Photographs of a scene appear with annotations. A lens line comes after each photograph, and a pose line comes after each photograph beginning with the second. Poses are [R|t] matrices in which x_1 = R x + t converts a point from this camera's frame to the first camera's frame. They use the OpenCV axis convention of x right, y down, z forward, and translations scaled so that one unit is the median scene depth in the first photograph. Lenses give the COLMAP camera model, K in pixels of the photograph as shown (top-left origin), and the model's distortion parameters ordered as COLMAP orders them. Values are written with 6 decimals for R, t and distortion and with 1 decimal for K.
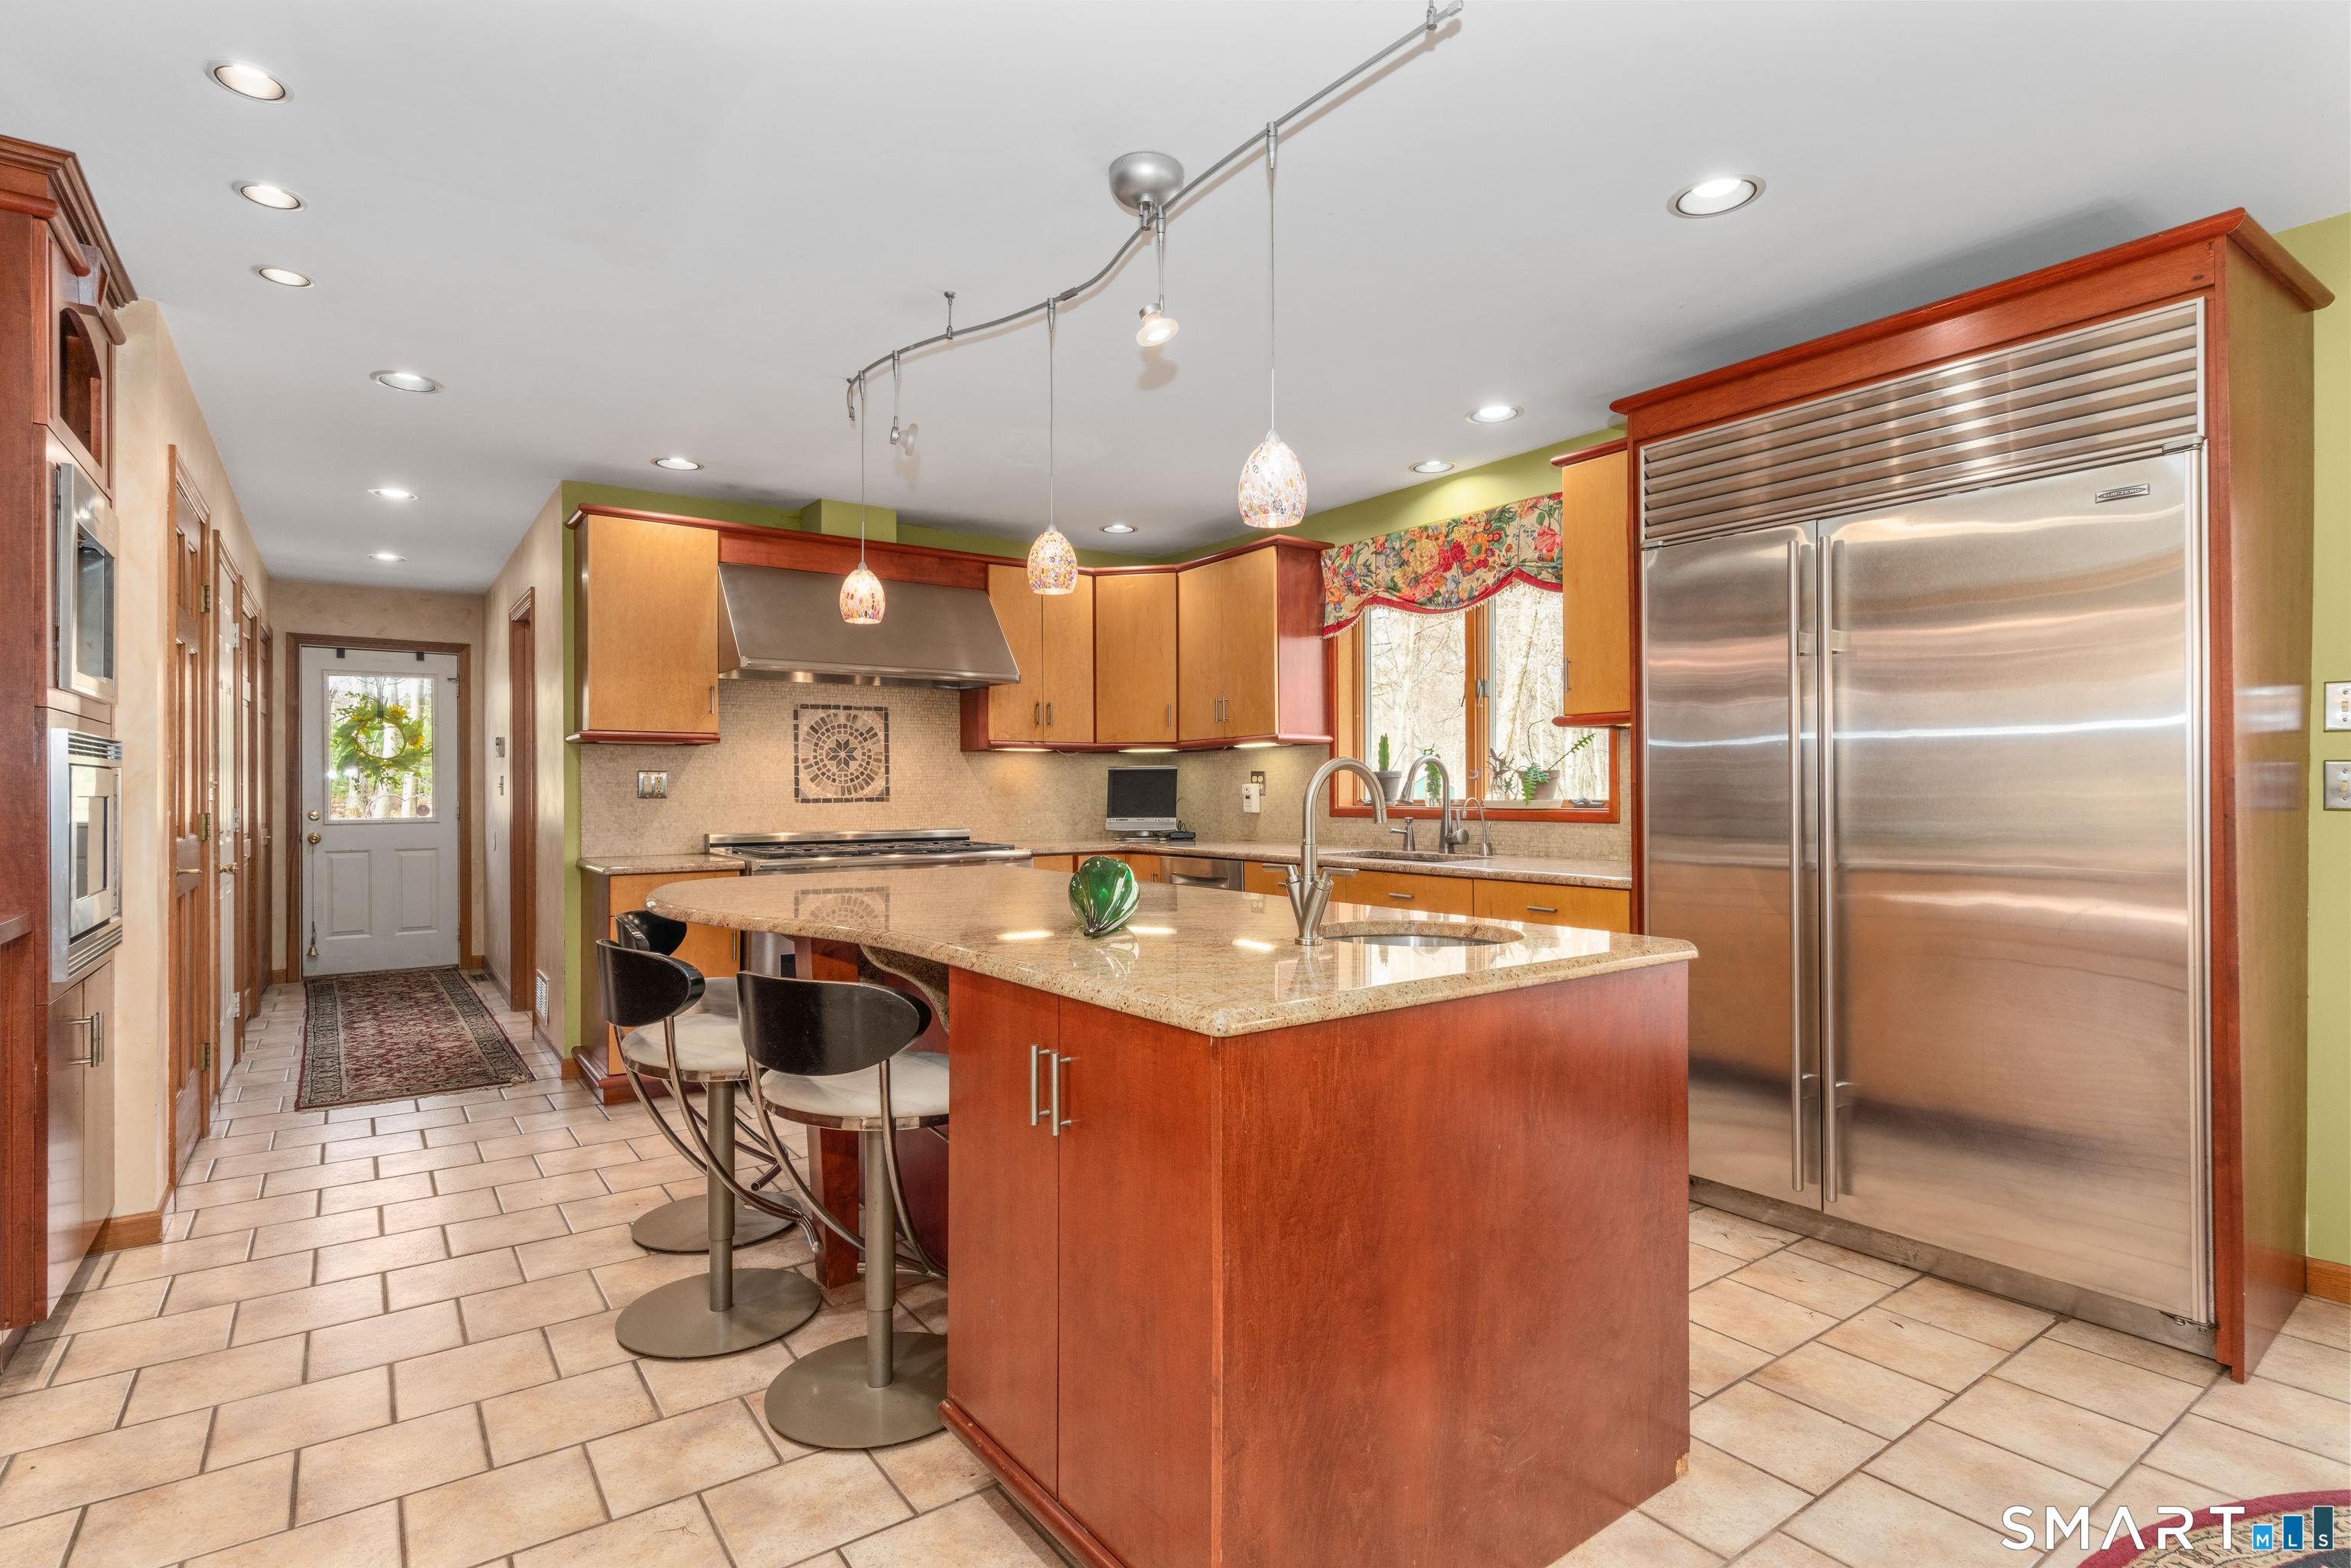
lens RADIAL K [[1136.0, 0, 1182.1], [0, 1136.0, 786.7], [0, 0, 1]] dist [-0.000503, 0.000040]
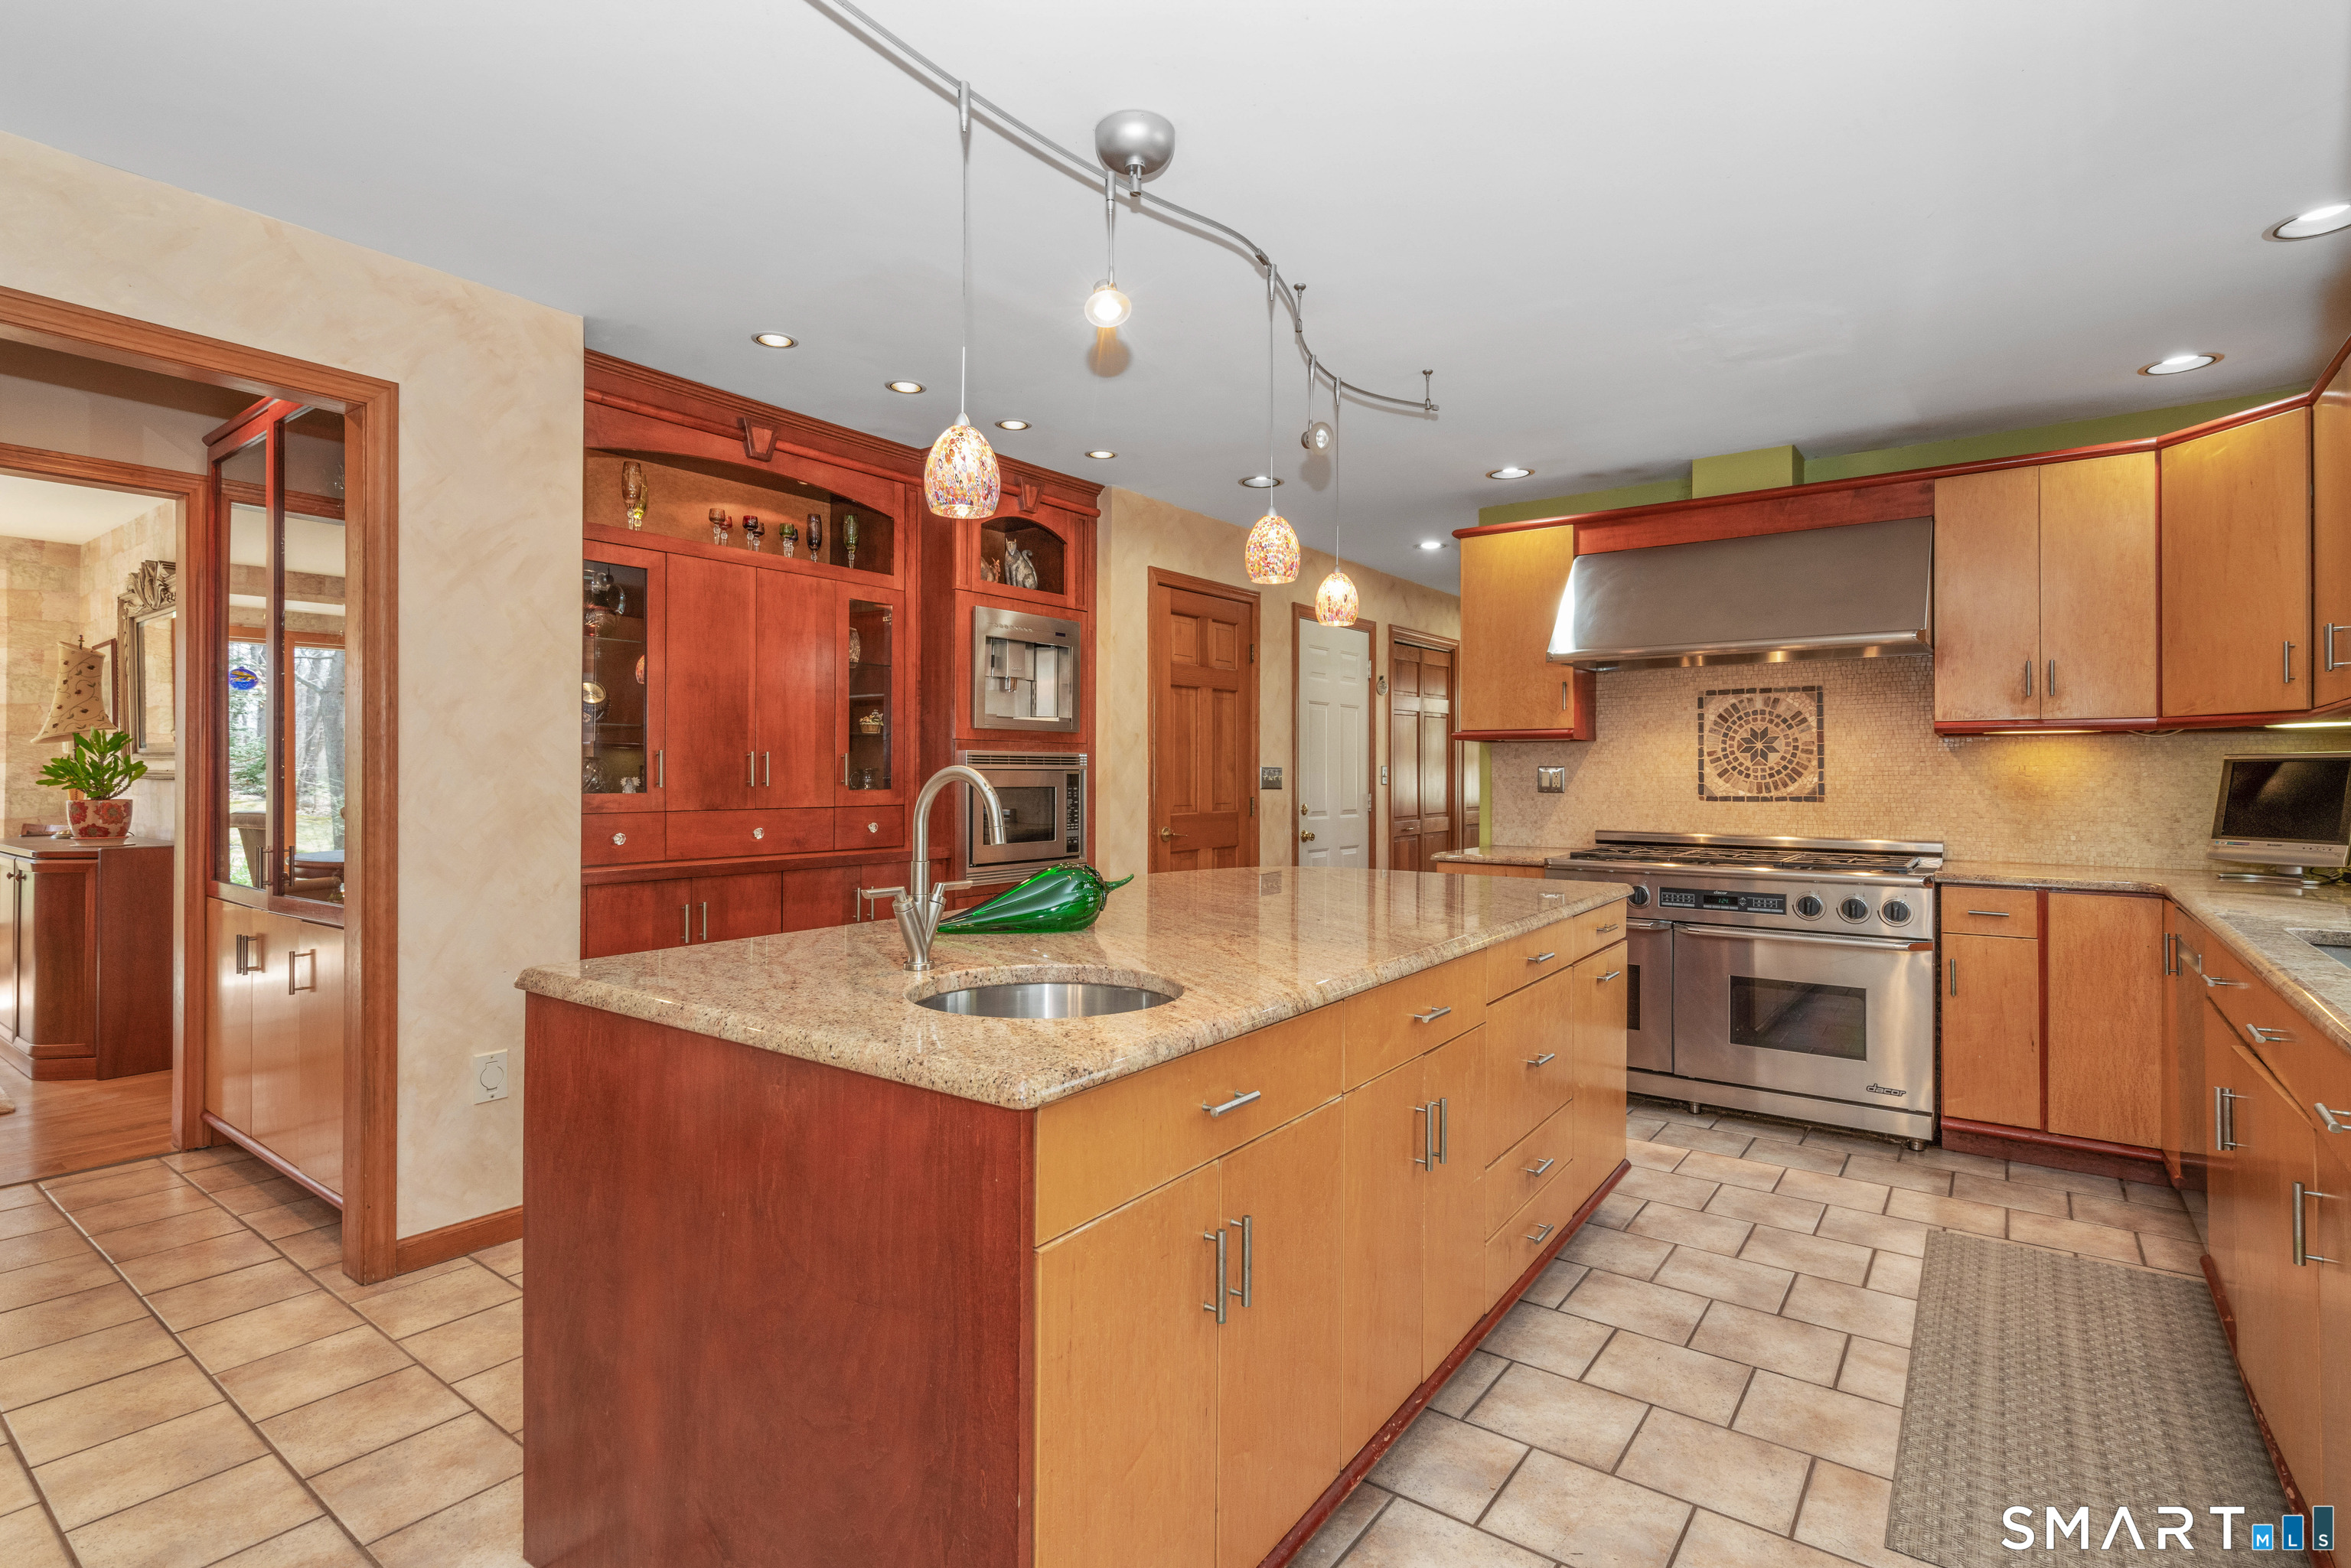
lens RADIAL K [[1136.0, 0, 1182.0], [0, 1136.0, 770.7], [0, 0, 1]] dist [-0.000503, 0.000040]
pose [[0.307829, 0.004600, -0.951430, 0.380796], [-0.000057, 0.999988, 0.004817, -0.013488], [0.951442, -0.001428, 0.307826, 0.324422]]
